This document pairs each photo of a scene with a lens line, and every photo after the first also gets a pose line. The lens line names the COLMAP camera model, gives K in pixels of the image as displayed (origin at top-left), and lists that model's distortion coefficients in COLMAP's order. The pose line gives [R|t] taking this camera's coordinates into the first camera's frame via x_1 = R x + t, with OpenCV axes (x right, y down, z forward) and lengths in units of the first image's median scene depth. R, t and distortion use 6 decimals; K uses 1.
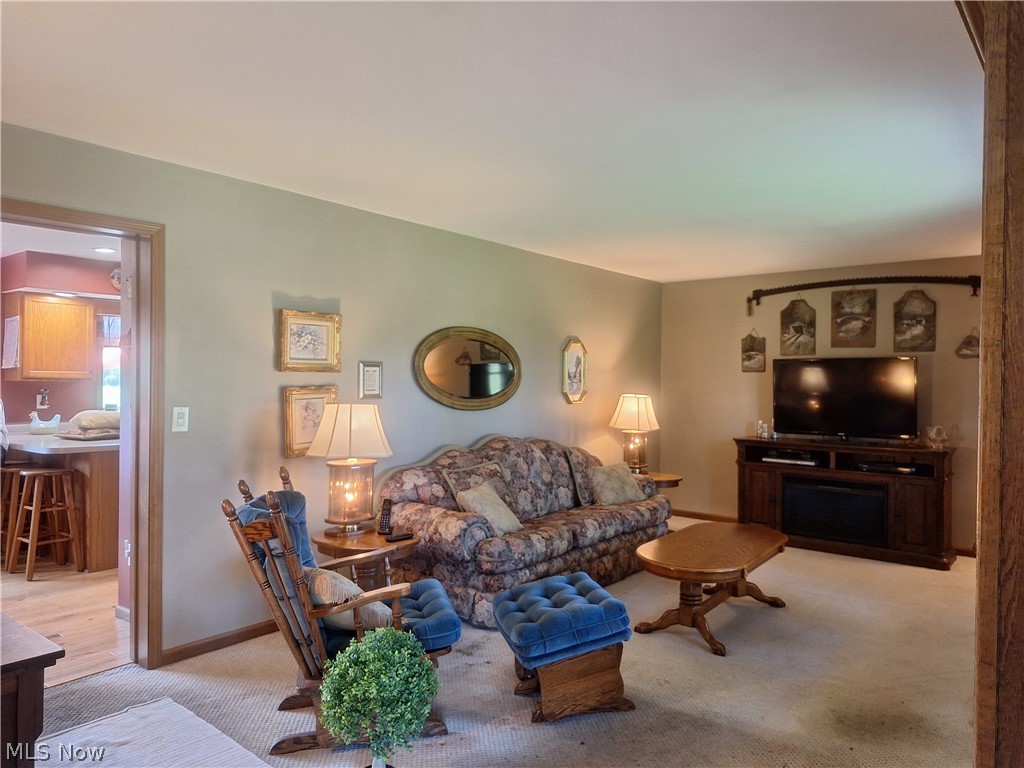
lens RADIAL K [[697.3, 0, 502.1], [0, 697.3, 382.1], [0, 0, 1]] dist [0.097512, -0.169520]
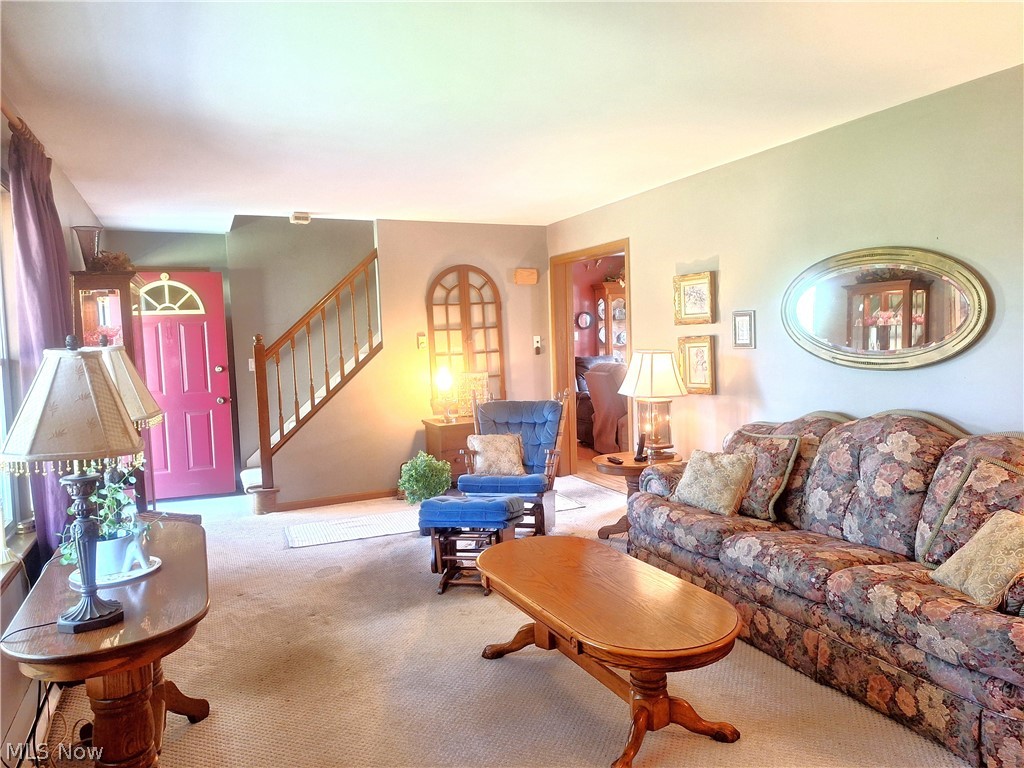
lens RADIAL K [[700.9, 0, 517.5], [0, 700.9, 385.4], [0, 0, 1]] dist [0.064852, -0.090546]
pose [[-0.421539, 0.073887, -0.903795, 0.848882], [0.024816, 0.997242, 0.069952, -0.002145], [0.906471, 0.007059, -0.422209, 1.123296]]
